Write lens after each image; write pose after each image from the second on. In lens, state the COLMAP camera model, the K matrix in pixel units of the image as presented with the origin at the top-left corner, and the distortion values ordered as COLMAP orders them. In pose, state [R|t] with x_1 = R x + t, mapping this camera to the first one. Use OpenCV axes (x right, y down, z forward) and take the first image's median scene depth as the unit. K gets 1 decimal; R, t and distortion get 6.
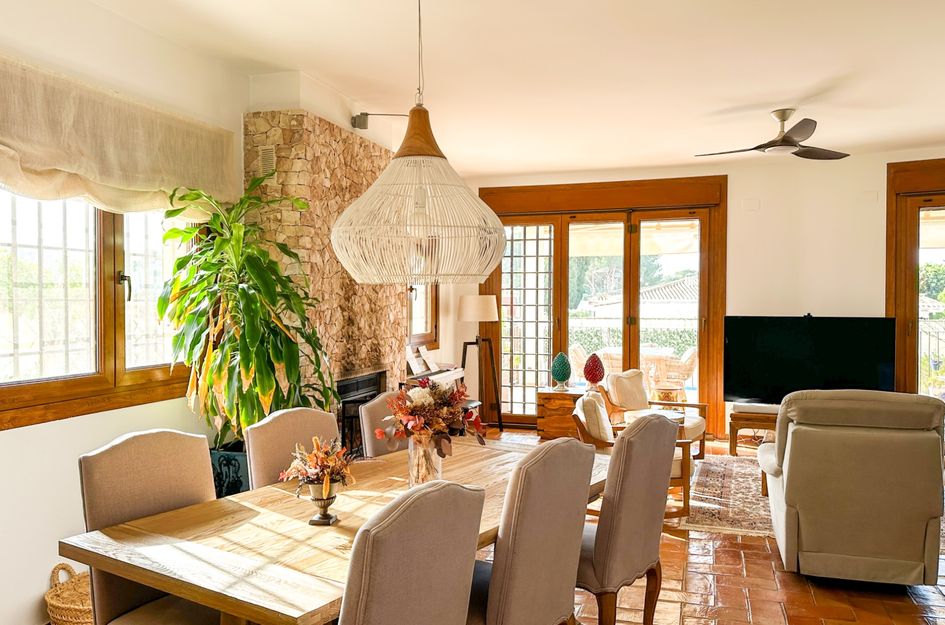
lens RADIAL K [[772.6, 0, 466.8], [0, 772.6, 310.4], [0, 0, 1]] dist [0.096073, -0.143717]
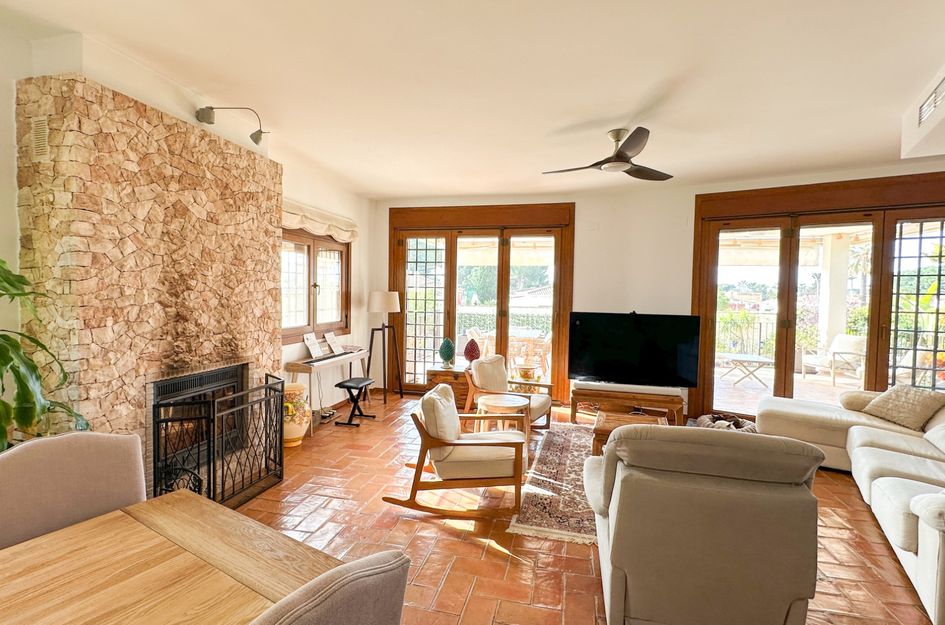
lens RADIAL K [[441.1, 0, 472.6], [0, 441.1, 309.5], [0, 0, 1]] dist [-0.003611, 0.000960]
pose [[0.997192, 0.014850, 0.073393, 0.180544], [-0.016533, 0.999613, 0.022368, -0.015111], [-0.073033, -0.023519, 0.997052, 0.447617]]
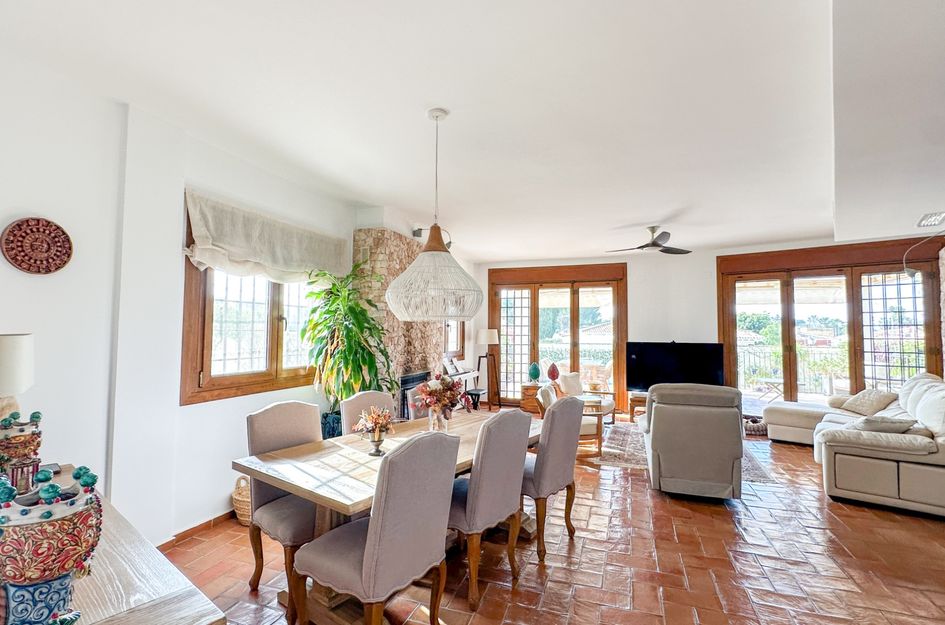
lens RADIAL K [[441.1, 0, 473.1], [0, 441.1, 308.7], [0, 0, 1]] dist [-0.003611, 0.000960]
pose [[0.999192, 0.003140, -0.040061, 0.037877], [-0.005844, 0.997697, -0.067570, 0.002336], [0.039756, 0.067750, 0.996910, -0.012287]]
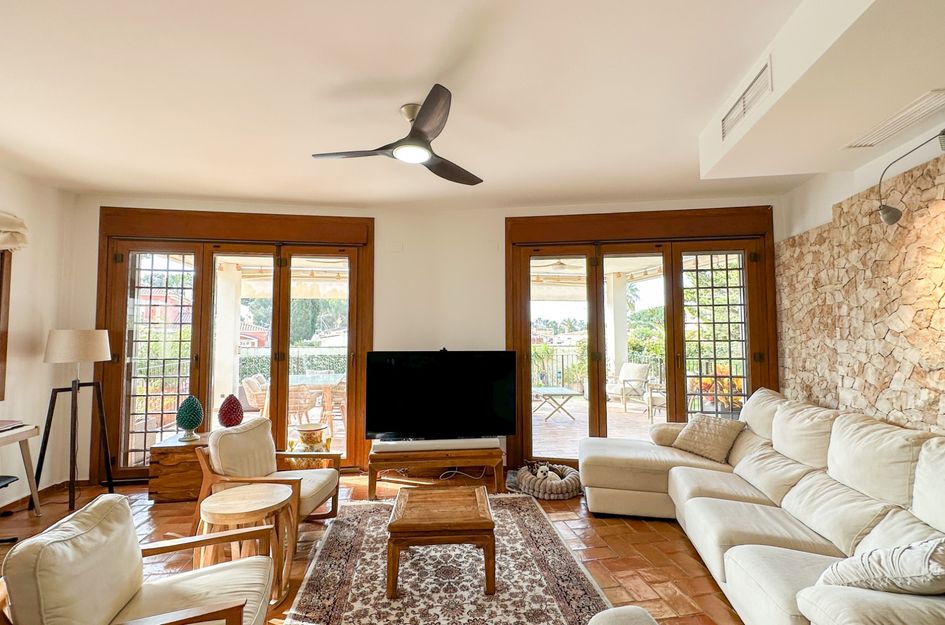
lens RADIAL K [[441.1, 0, 472.7], [0, 441.1, 312.3], [0, 0, 1]] dist [-0.003611, 0.000960]
pose [[0.889850, 0.020297, 0.455801, 0.290869], [0.008154, 0.998143, -0.060368, -0.011728], [-0.456180, 0.057435, 0.888032, 0.661117]]
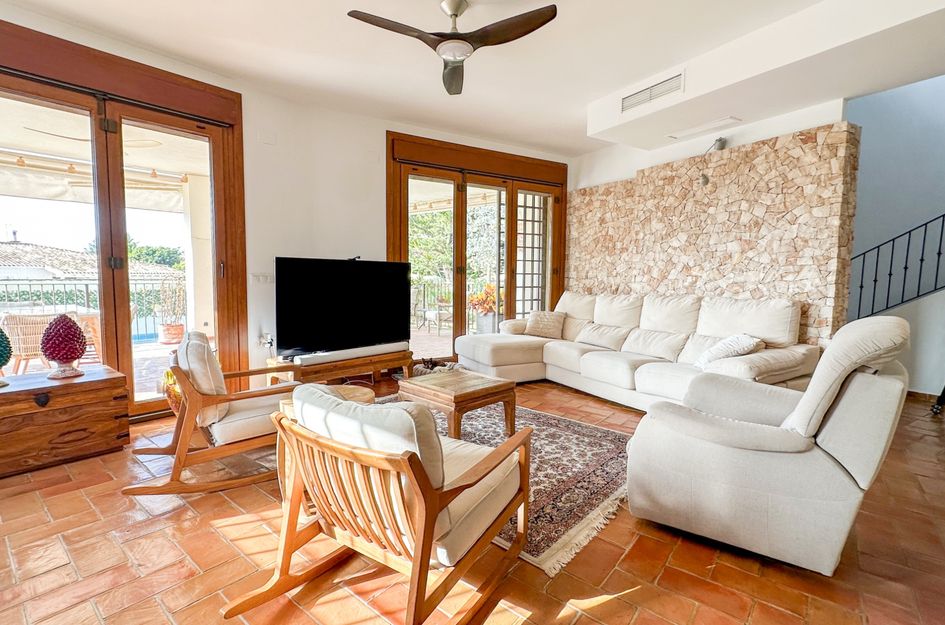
lens RADIAL K [[441.1, 0, 474.2], [0, 441.1, 311.3], [0, 0, 1]] dist [-0.003611, 0.000960]
pose [[0.371700, -0.072004, 0.925556, -0.057000], [0.003304, 0.997084, 0.076242, 0.044903], [-0.928347, -0.025281, 0.370854, 0.927090]]
